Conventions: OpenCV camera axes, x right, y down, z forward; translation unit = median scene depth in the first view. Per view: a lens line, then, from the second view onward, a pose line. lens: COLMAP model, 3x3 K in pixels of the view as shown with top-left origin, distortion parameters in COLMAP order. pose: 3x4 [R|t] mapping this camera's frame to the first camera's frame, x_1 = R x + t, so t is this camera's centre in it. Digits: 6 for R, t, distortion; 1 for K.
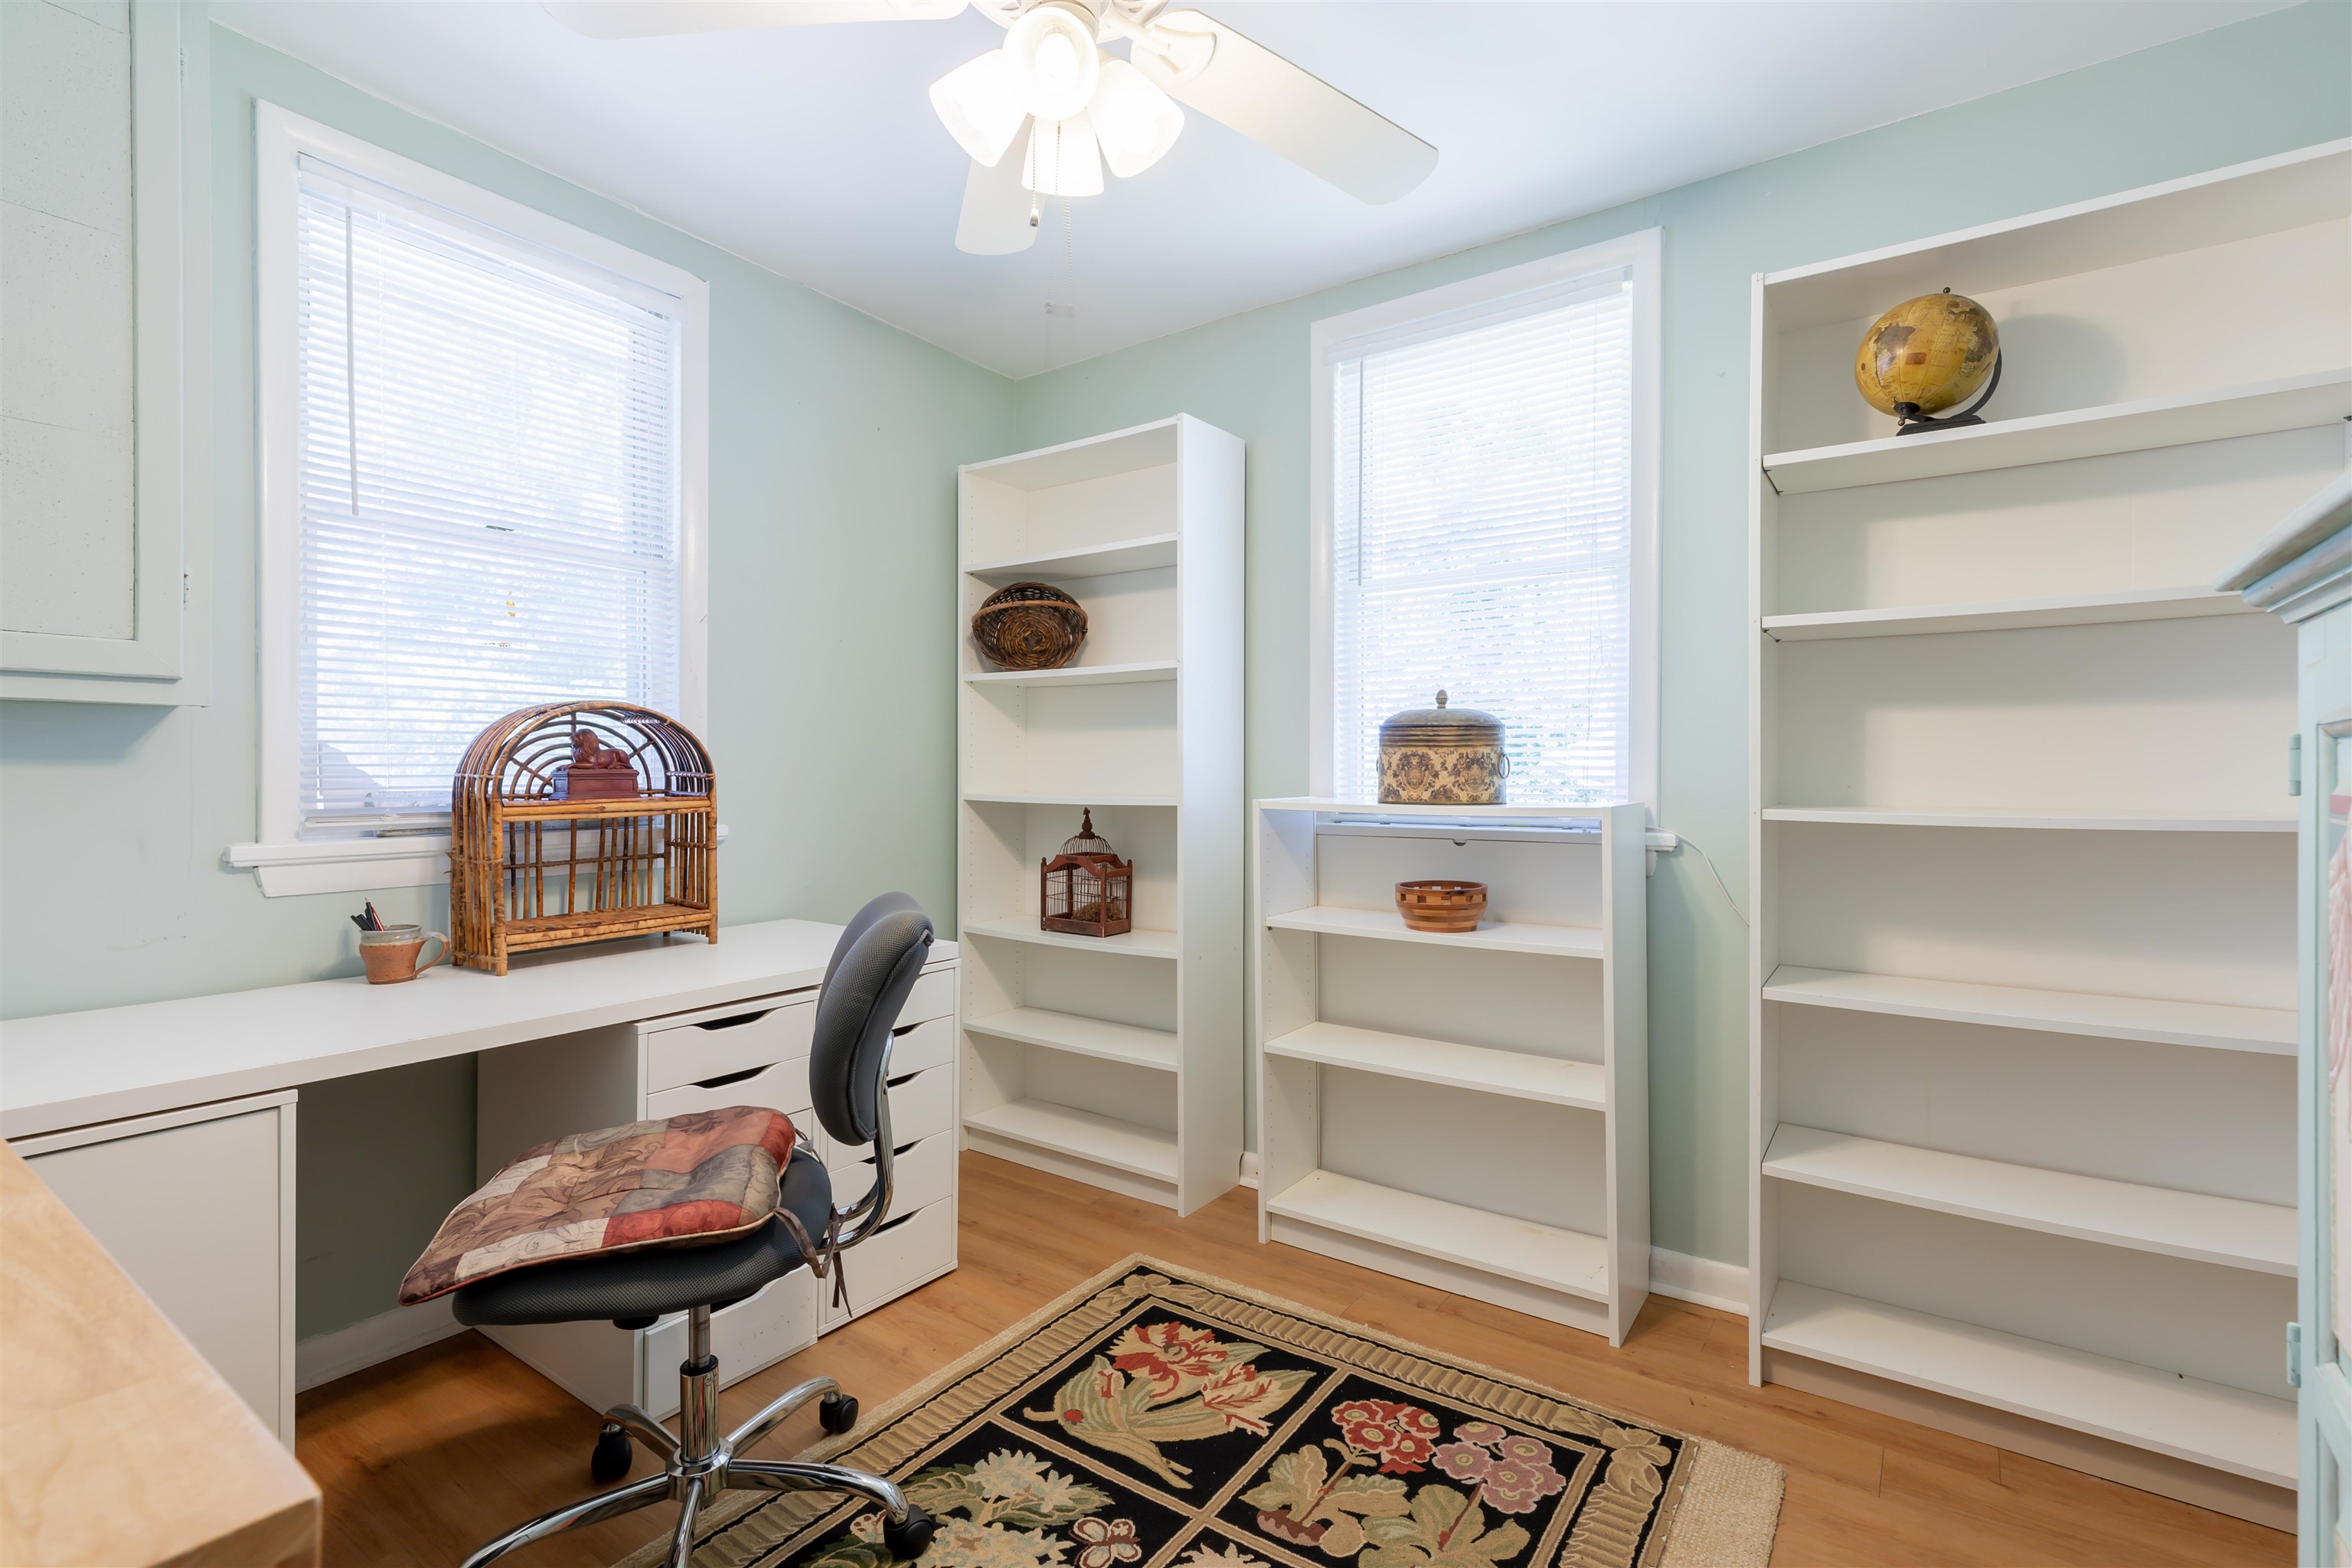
lens RADIAL K [[1087.8, 0, 1161.5], [0, 1087.8, 785.1], [0, 0, 1]] dist [0.008255, -0.000229]
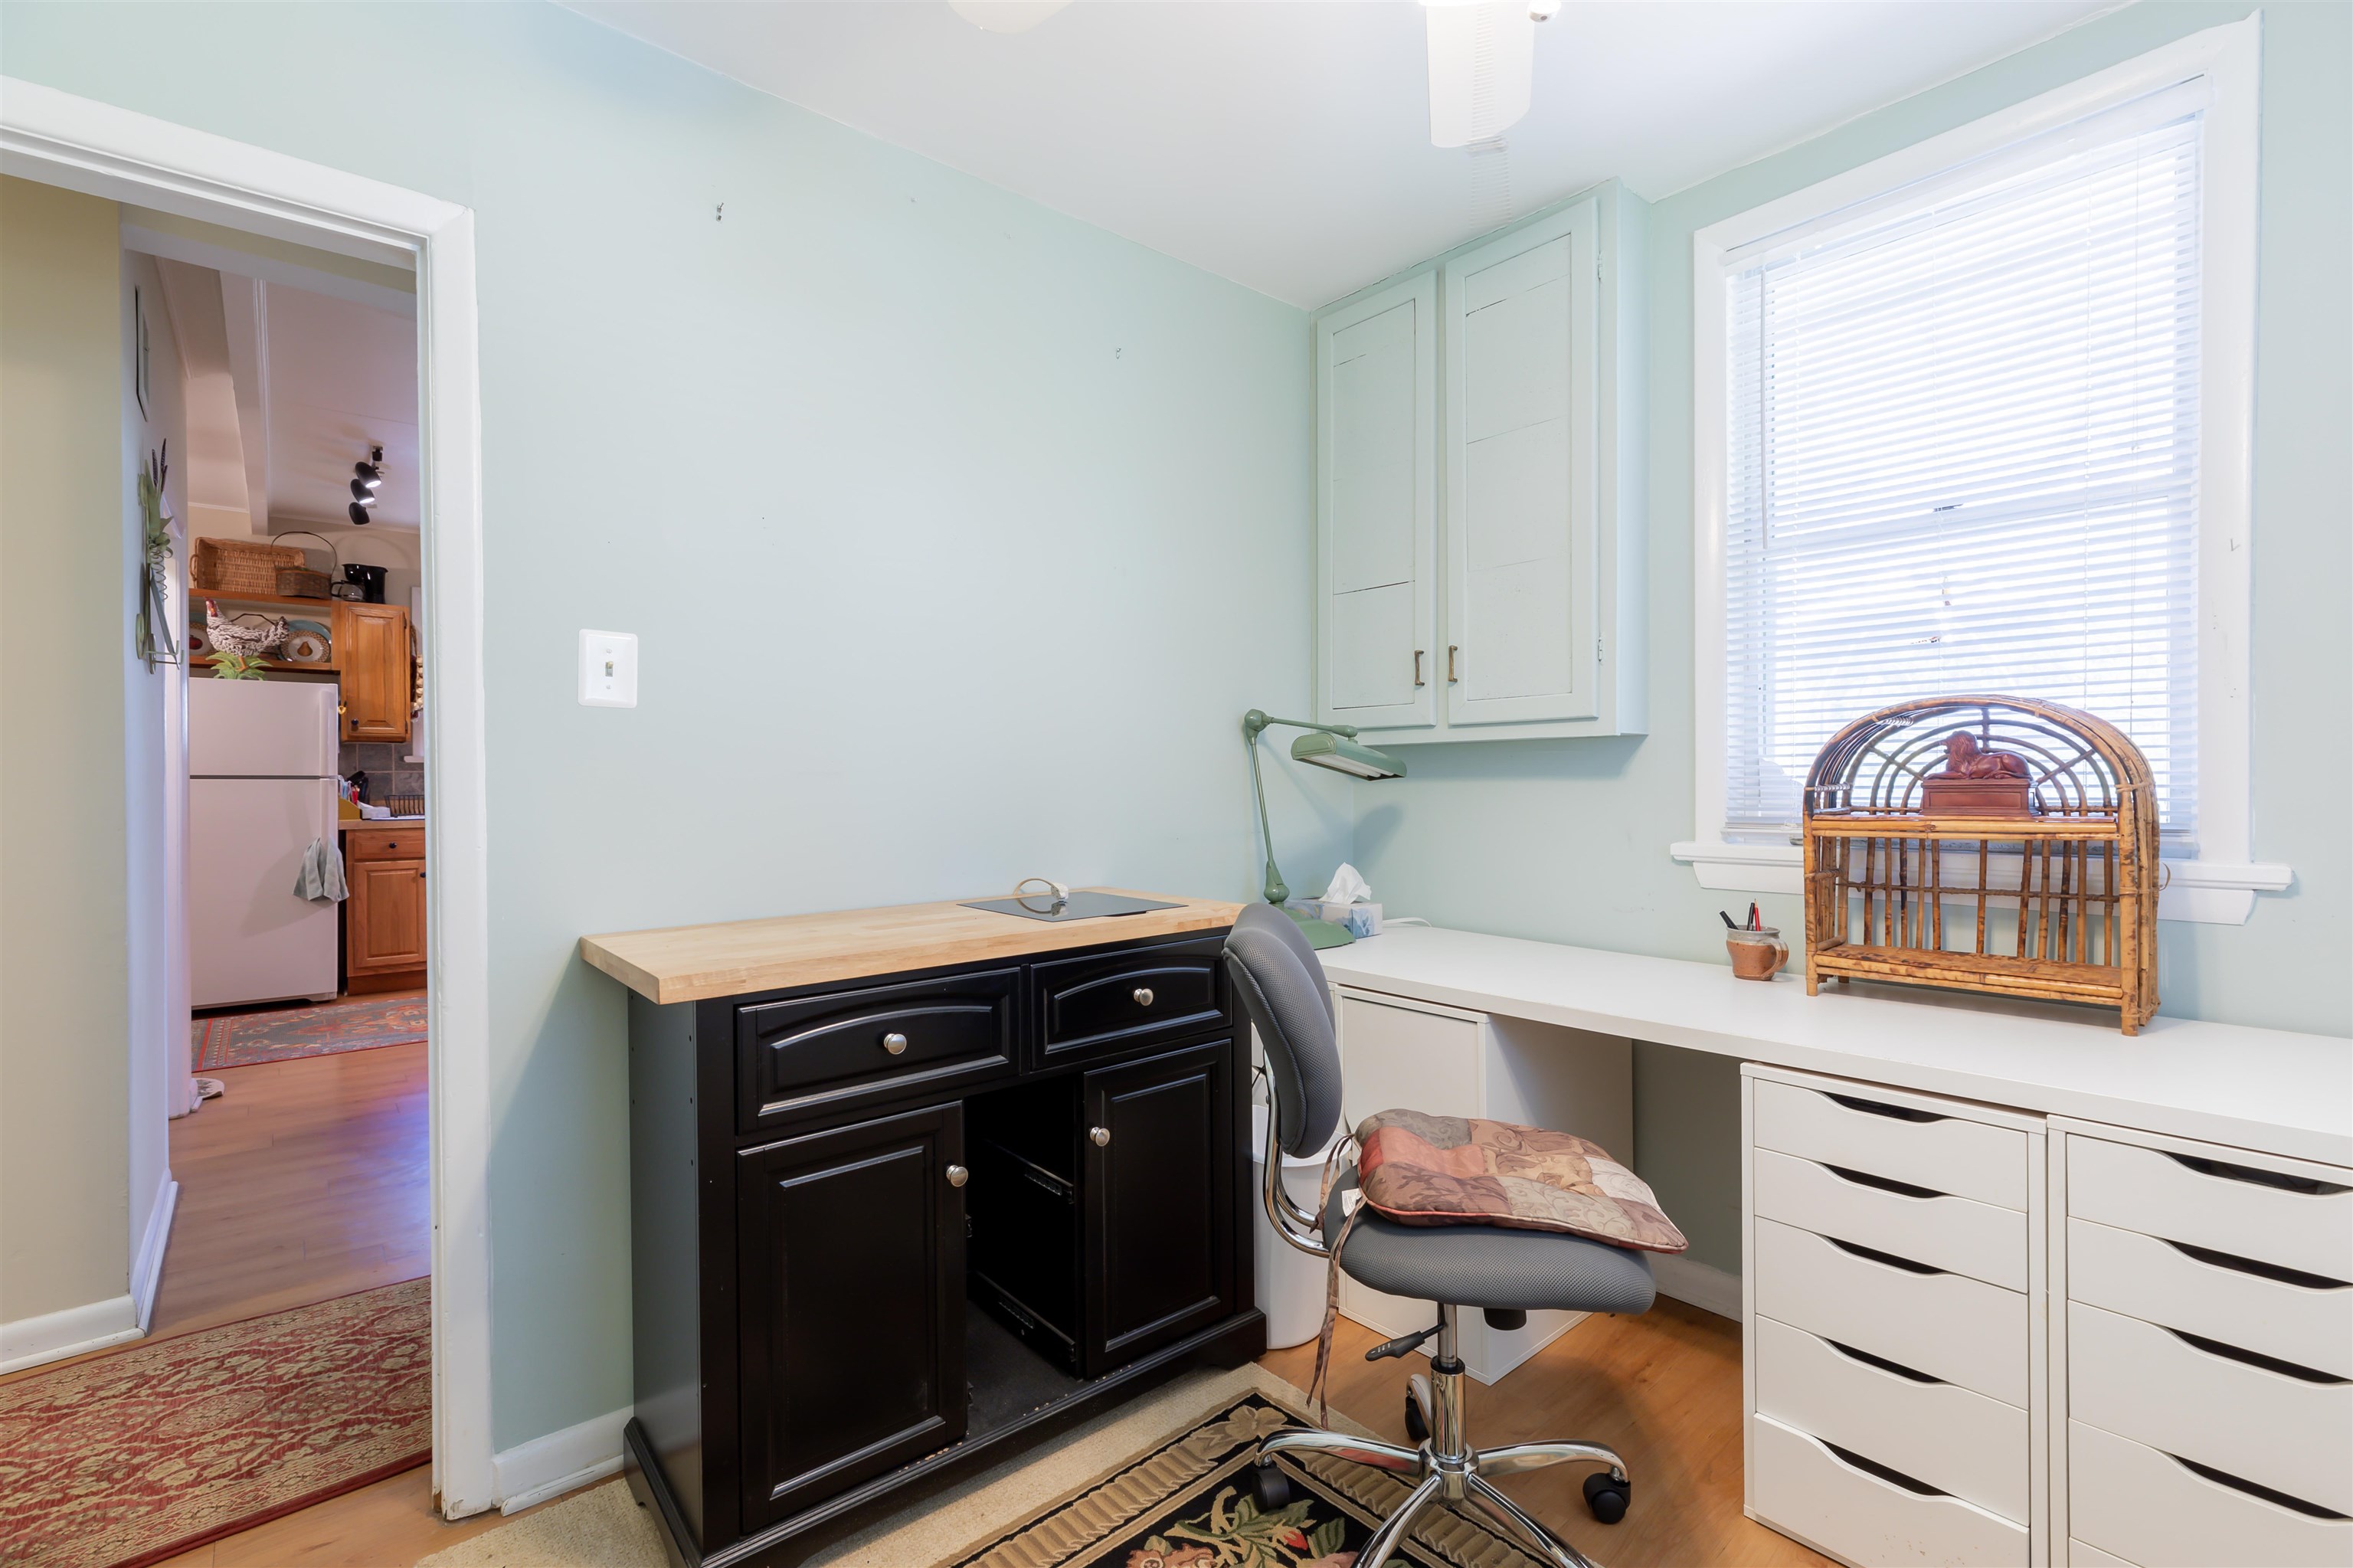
lens RADIAL K [[1058.3, 0, 1155.7], [0, 1058.3, 791.6], [0, 0, 1]] dist [0.002415, 0.000546]
pose [[-0.255819, 0.007519, -0.966696, 0.404794], [-0.005483, 0.999942, 0.009228, -0.009538], [0.966709, 0.007661, -0.255763, 0.616929]]
